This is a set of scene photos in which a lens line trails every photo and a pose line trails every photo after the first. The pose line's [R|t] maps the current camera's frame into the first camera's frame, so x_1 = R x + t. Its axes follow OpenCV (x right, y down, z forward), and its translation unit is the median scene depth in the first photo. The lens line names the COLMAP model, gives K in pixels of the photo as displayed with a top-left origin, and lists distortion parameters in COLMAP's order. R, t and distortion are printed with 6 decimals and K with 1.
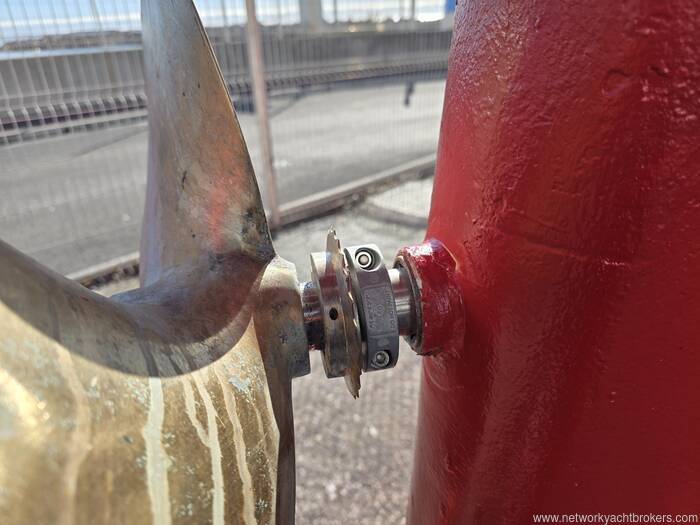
lens RADIAL K [[472.0, 0, 350.0], [0, 472.0, 262.5], [0, 0, 1]] dist [0.047773, -0.085649]
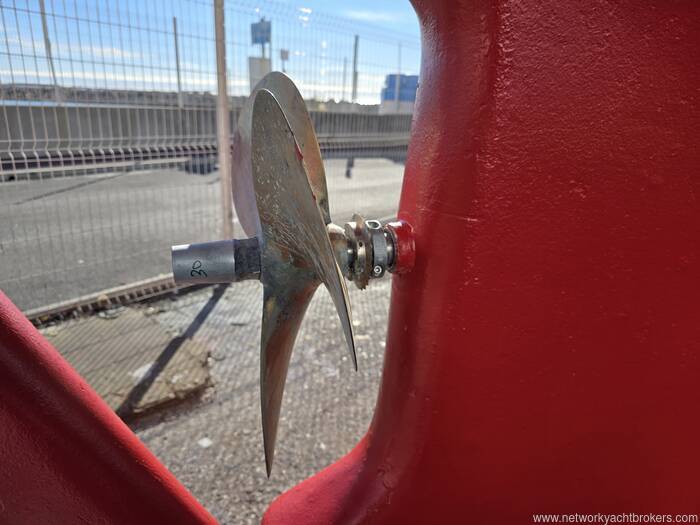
lens RADIAL K [[472.0, 0, 350.0], [0, 472.0, 262.5], [0, 0, 1]] dist [0.047773, -0.085649]
pose [[0.990033, 0.043387, 0.133987, -0.054838], [-0.024192, 0.989615, -0.141693, 0.073716], [-0.138743, 0.137040, 0.980801, -0.173575]]
